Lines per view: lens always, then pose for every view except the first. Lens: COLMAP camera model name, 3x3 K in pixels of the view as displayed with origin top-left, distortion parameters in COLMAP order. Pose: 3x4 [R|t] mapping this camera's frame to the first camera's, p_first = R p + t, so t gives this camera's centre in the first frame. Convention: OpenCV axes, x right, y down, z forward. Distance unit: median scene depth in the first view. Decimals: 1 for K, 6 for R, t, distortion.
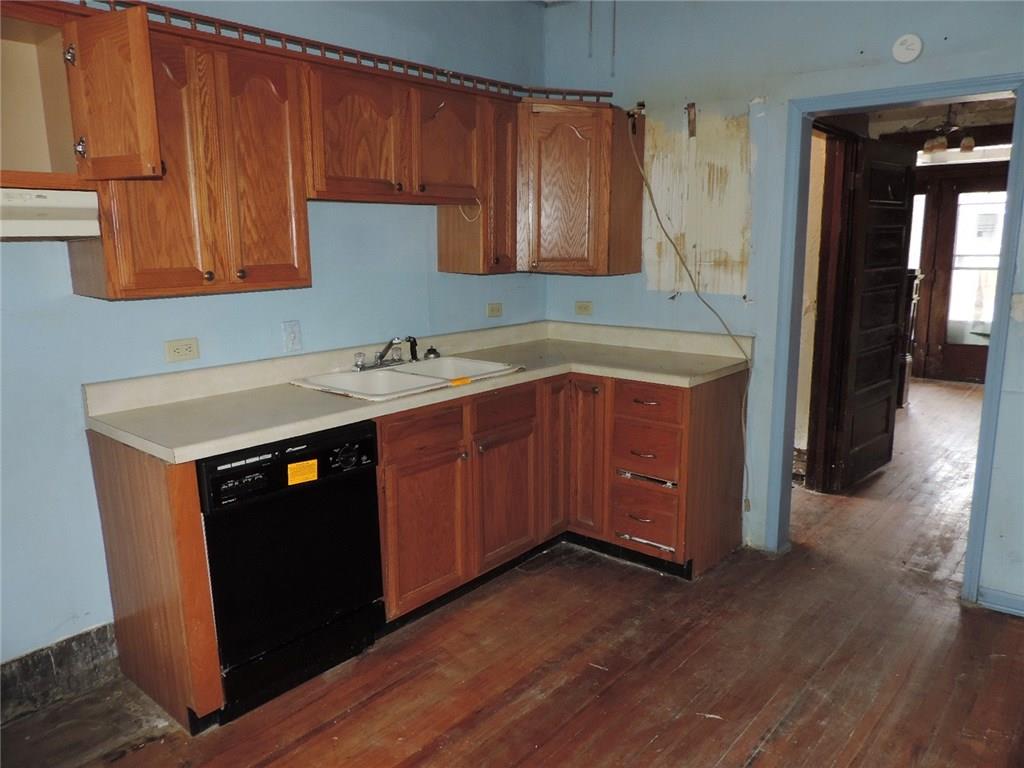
lens RADIAL K [[748.9, 0, 512.0], [0, 748.9, 384.0], [0, 0, 1]] dist [0.006608, 0.008975]
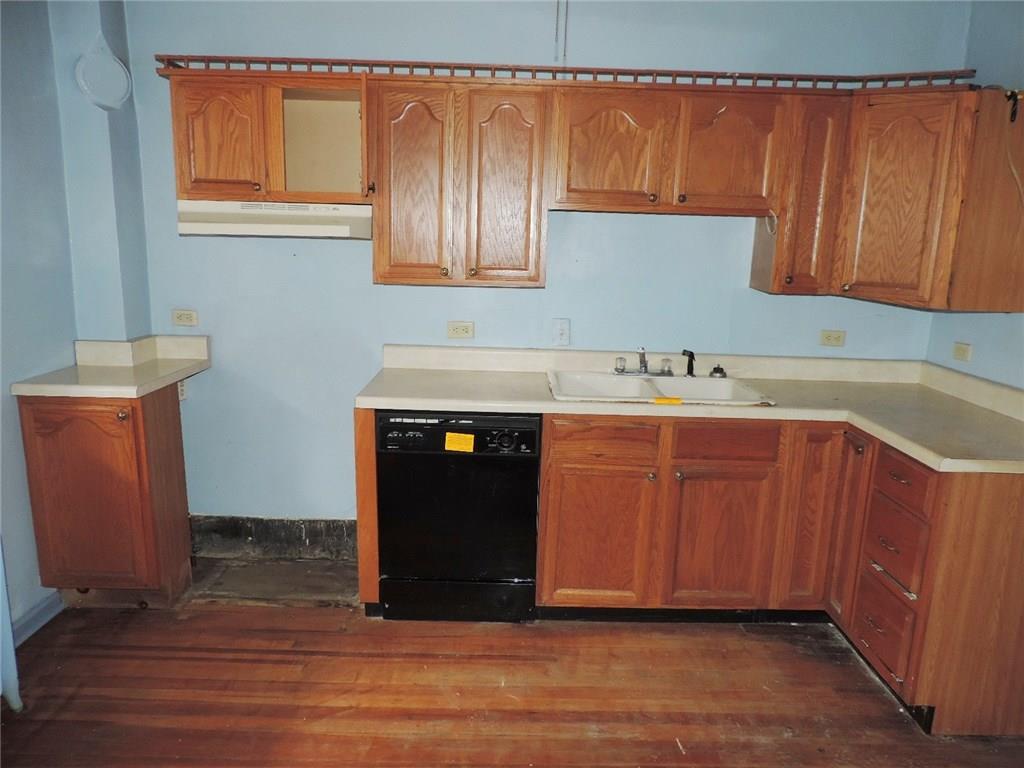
lens RADIAL K [[734.2, 0, 512.0], [0, 734.2, 384.0], [0, 0, 1]] dist [-0.006273, -0.001411]
pose [[0.658199, 0.175989, -0.731985, 0.487443], [-0.179957, 0.980886, 0.074014, -0.058262], [0.731020, 0.083010, 0.677288, 0.222016]]
